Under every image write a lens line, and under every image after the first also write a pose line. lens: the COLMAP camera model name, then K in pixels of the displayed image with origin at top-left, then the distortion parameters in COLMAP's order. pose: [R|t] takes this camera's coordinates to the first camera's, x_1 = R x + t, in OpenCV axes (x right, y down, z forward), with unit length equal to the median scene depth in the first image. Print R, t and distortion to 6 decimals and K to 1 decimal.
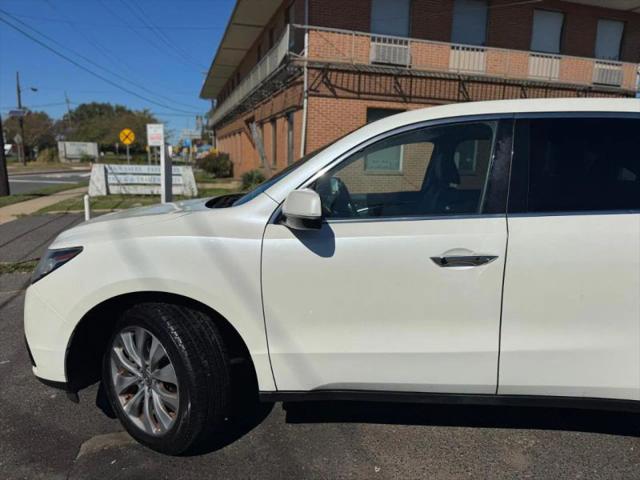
lens RADIAL K [[302.6, 0, 294.6], [0, 302.6, 206.9], [0, 0, 1]] dist [-0.007591, -0.000770]
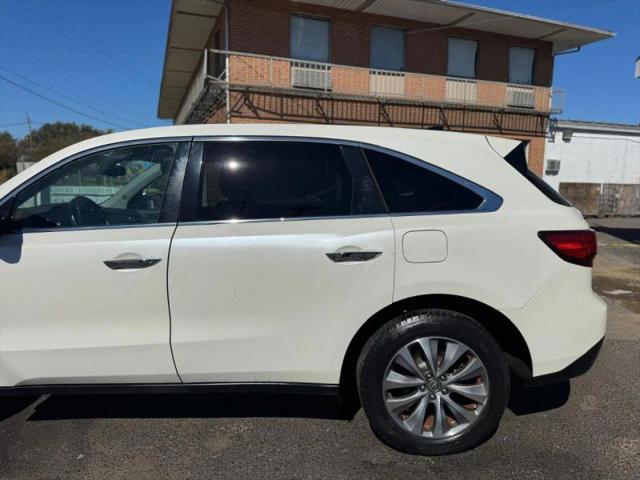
lens RADIAL K [[304.6, 0, 295.0], [0, 304.6, 211.9], [0, 0, 1]] dist [0.032821, -0.018598]
pose [[0.998560, -0.008479, 0.052970, 0.200355], [0.010809, 0.998979, -0.043859, 0.006261], [-0.052544, 0.044368, 0.997632, -0.042867]]
